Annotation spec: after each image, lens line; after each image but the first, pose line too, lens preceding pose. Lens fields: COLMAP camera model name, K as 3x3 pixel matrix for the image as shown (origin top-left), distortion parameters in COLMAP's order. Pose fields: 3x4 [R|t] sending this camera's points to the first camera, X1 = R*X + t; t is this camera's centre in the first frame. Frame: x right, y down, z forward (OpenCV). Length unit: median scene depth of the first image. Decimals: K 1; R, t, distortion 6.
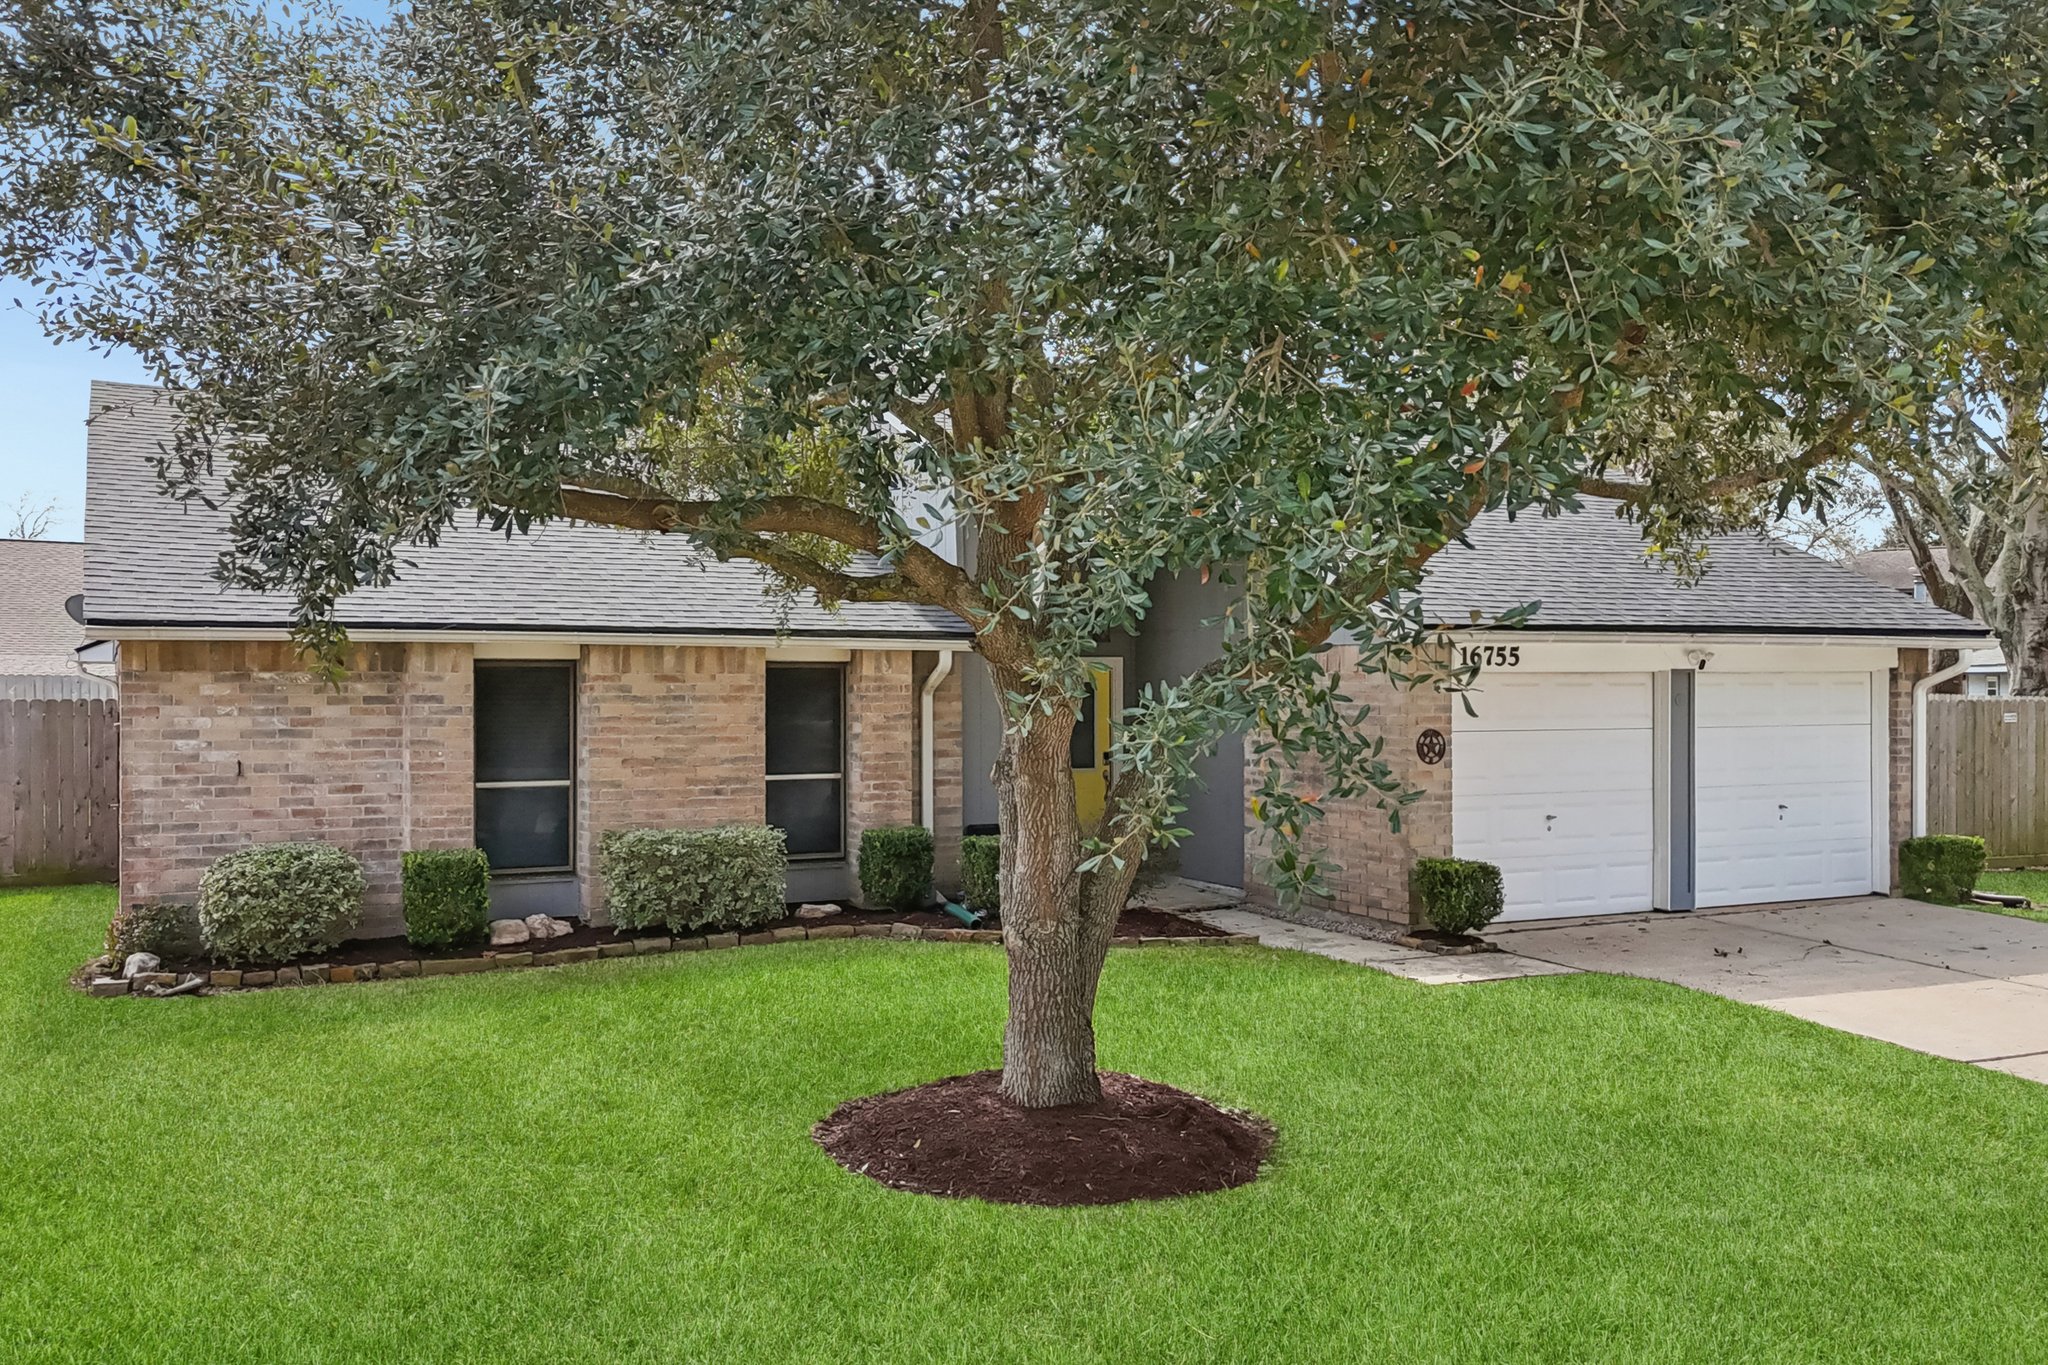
lens RADIAL K [[1805.5, 0, 1015.9], [0, 1805.5, 694.5], [0, 0, 1]] dist [0.055222, -0.050795]
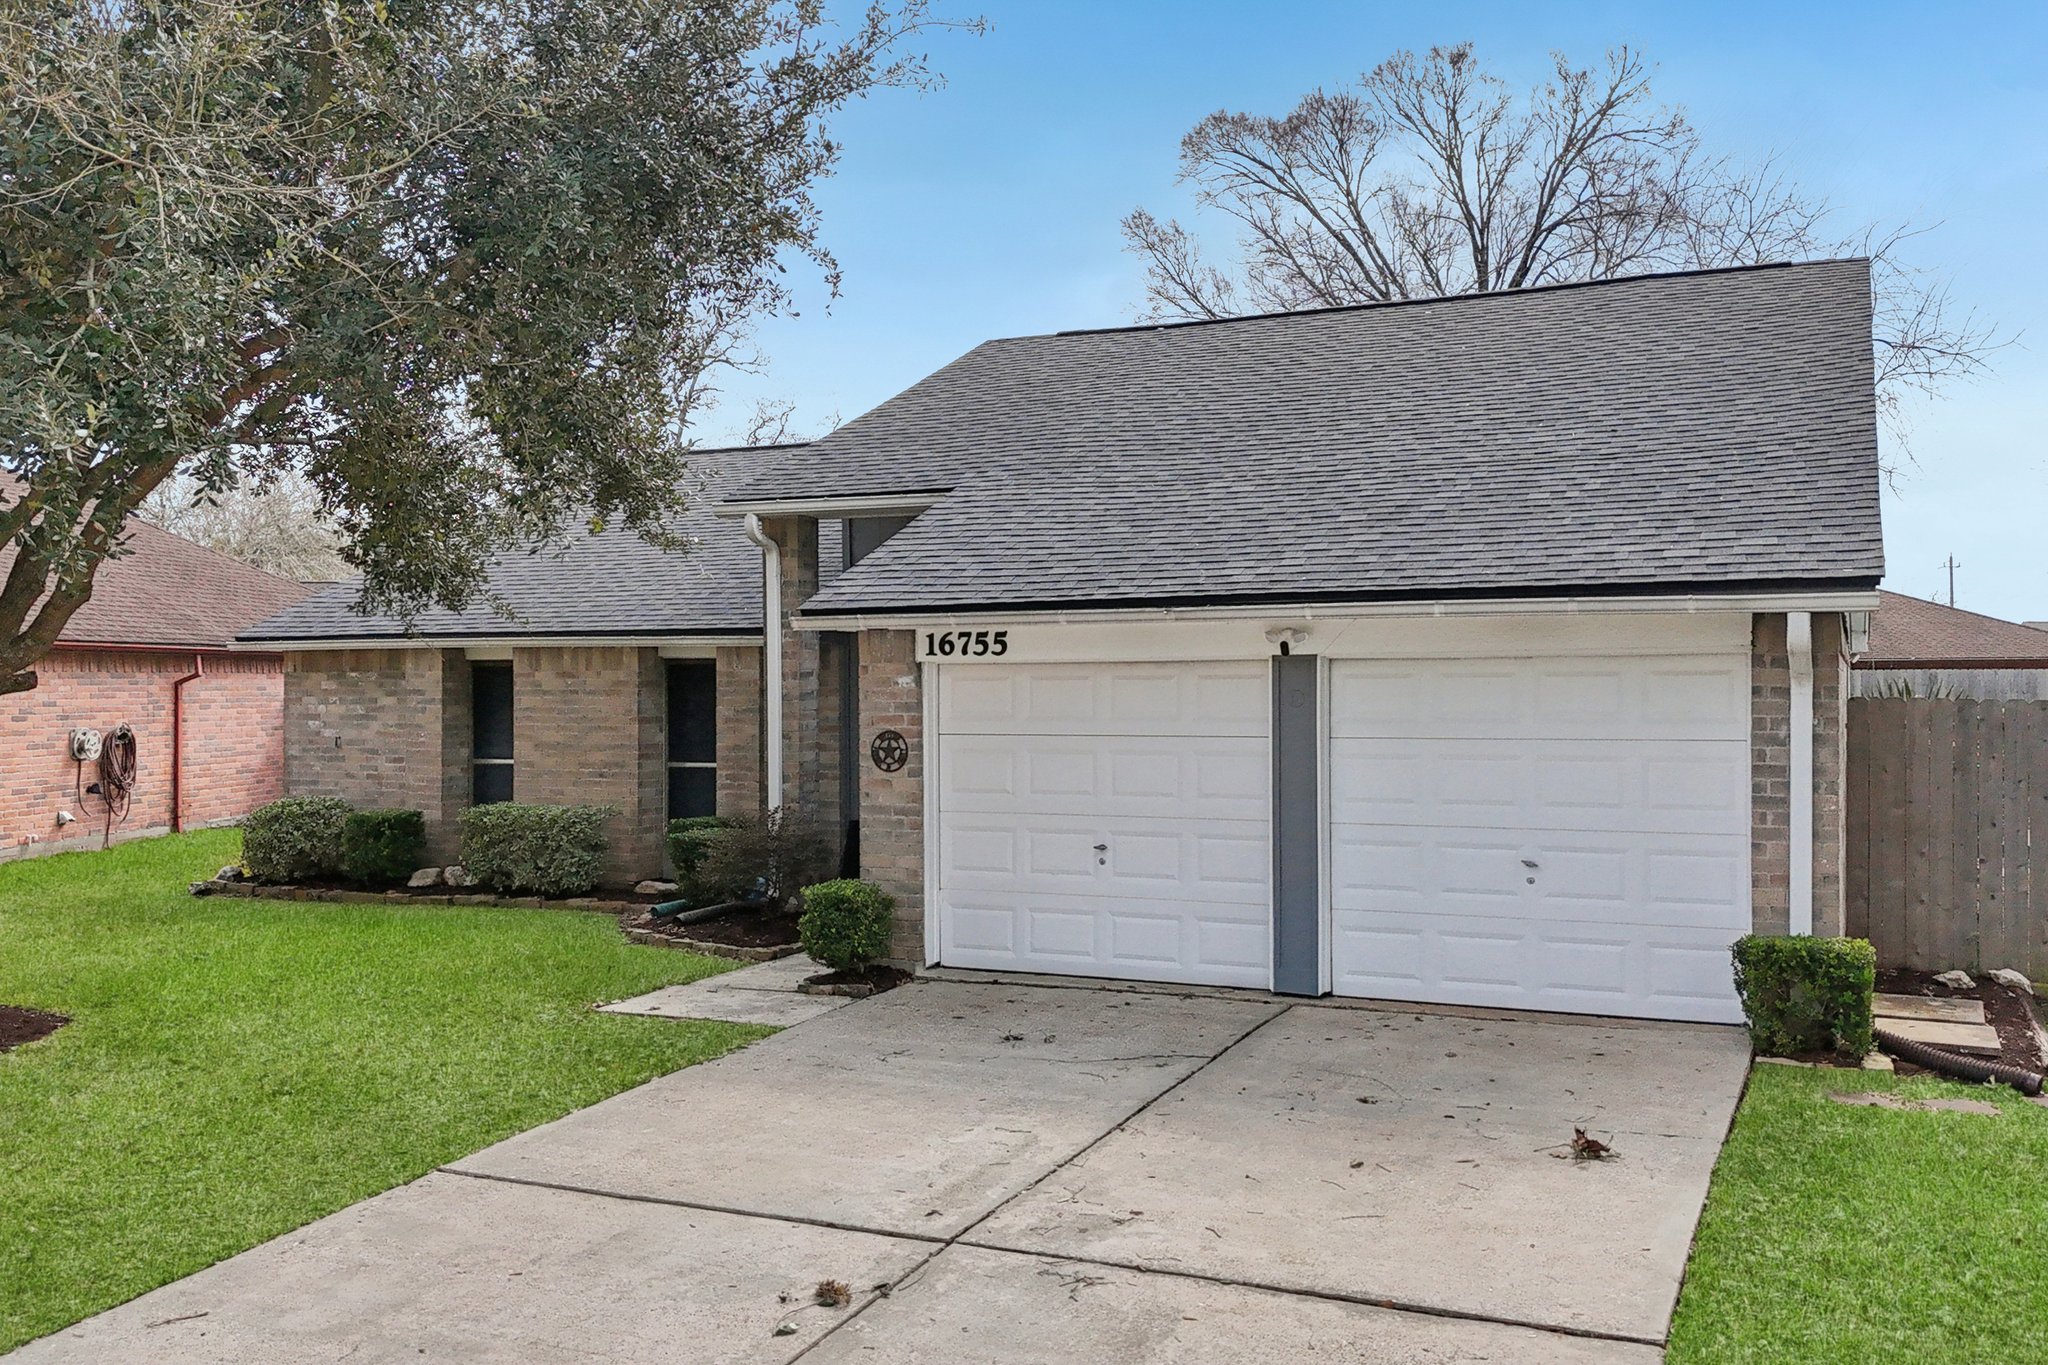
lens RADIAL K [[1805.5, 0, 1028.3], [0, 1805.5, 673.9], [0, 0, 1]] dist [0.055222, -0.050795]
pose [[0.626037, -0.005031, -0.779777, 0.910087], [-0.000129, 0.999979, -0.006555, -0.002077], [0.779793, 0.004204, 0.626023, 0.505866]]
